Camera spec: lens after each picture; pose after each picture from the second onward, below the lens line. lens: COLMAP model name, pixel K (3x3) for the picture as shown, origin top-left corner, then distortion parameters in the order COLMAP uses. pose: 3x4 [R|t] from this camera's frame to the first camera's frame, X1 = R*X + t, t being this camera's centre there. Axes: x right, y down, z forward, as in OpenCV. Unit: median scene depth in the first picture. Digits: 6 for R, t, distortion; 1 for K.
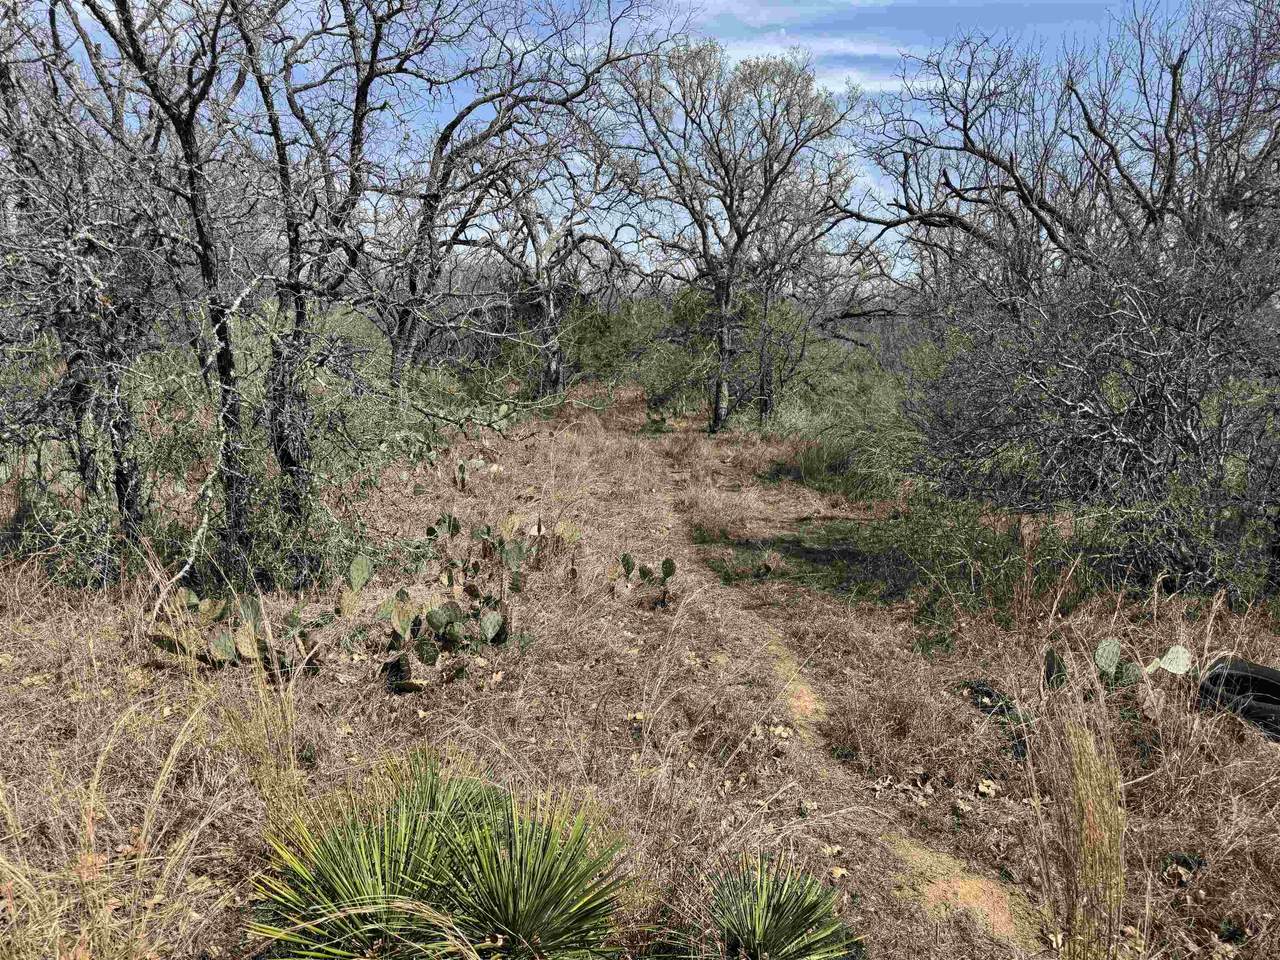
lens RADIAL K [[895.8, 0, 628.4], [0, 895.8, 476.8], [0, 0, 1]] dist [0.037032, -0.000529]
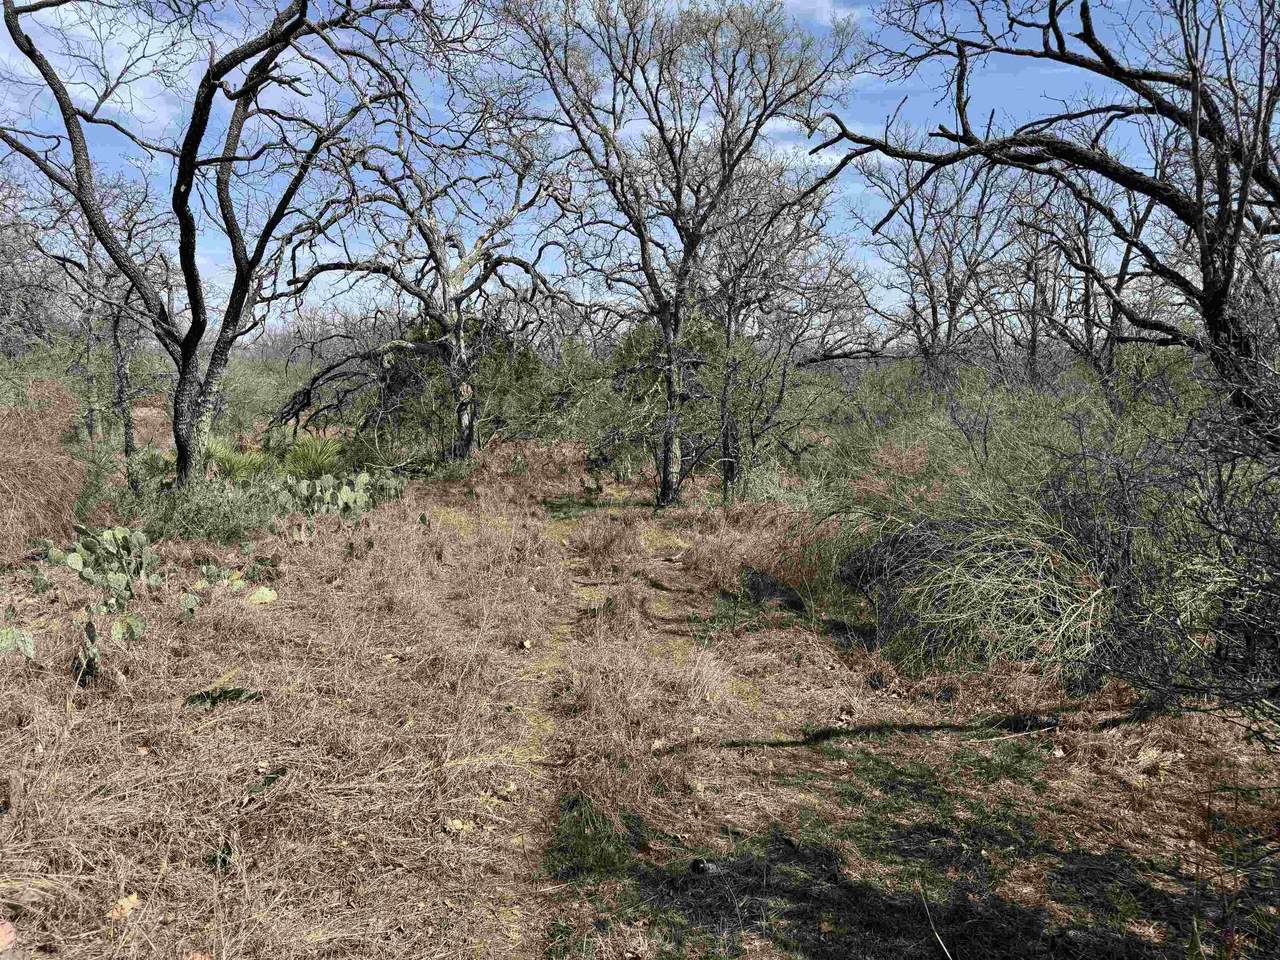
lens RADIAL K [[895.8, 0, 647.1], [0, 895.8, 479.1], [0, 0, 1]] dist [0.037032, -0.000529]
pose [[0.998179, -0.014518, 0.058548, 0.037690], [0.017993, 0.998080, -0.059268, -0.026517], [-0.057575, 0.060213, 0.996524, 0.249591]]
